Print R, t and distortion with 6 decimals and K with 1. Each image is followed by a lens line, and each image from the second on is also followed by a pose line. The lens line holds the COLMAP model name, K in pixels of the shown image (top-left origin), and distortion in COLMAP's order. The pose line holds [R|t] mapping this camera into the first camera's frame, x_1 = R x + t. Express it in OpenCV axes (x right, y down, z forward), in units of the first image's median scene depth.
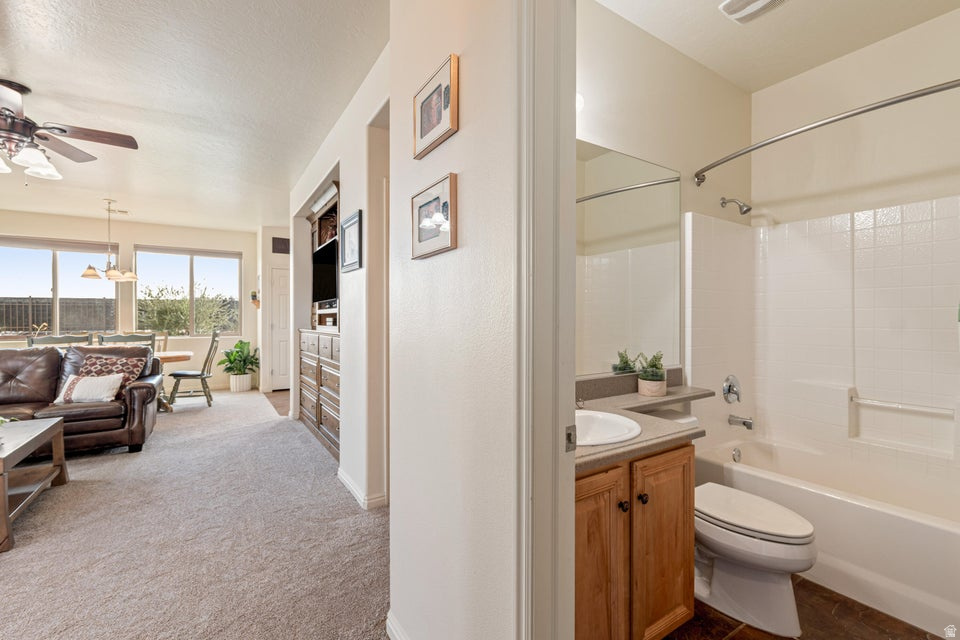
lens RADIAL K [[415.3, 0, 480.7], [0, 415.3, 317.4], [0, 0, 1]] dist [-0.000797, -0.000059]
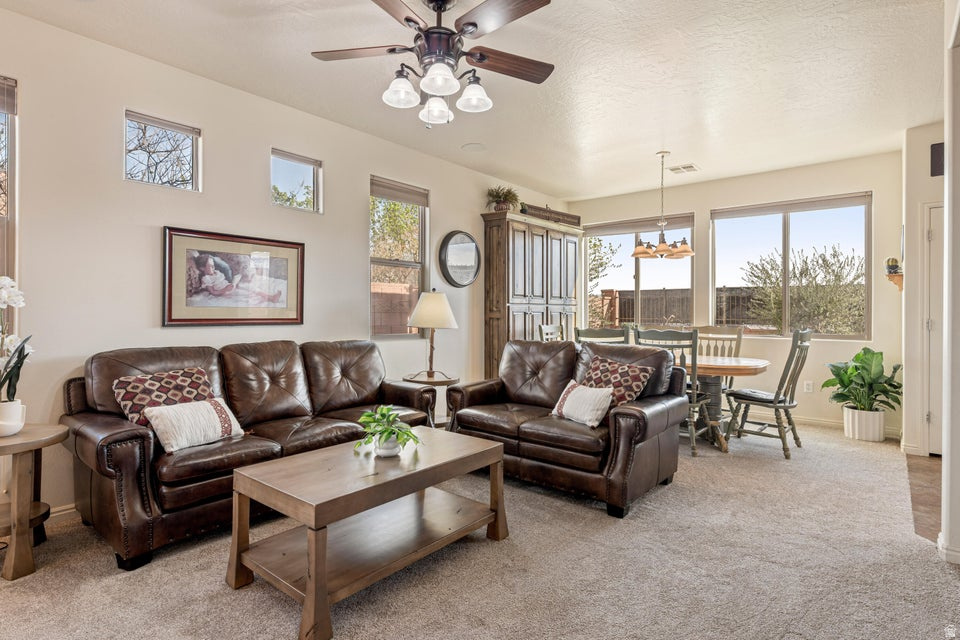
lens RADIAL K [[494.1, 0, 477.2], [0, 494.1, 311.1], [0, 0, 1]] dist [0.003202, 0.000426]
pose [[0.292771, 0.001572, -0.956181, -0.110988], [-0.003237, 0.999995, 0.000653, 0.007859], [0.956177, 0.002904, 0.292774, 0.366049]]
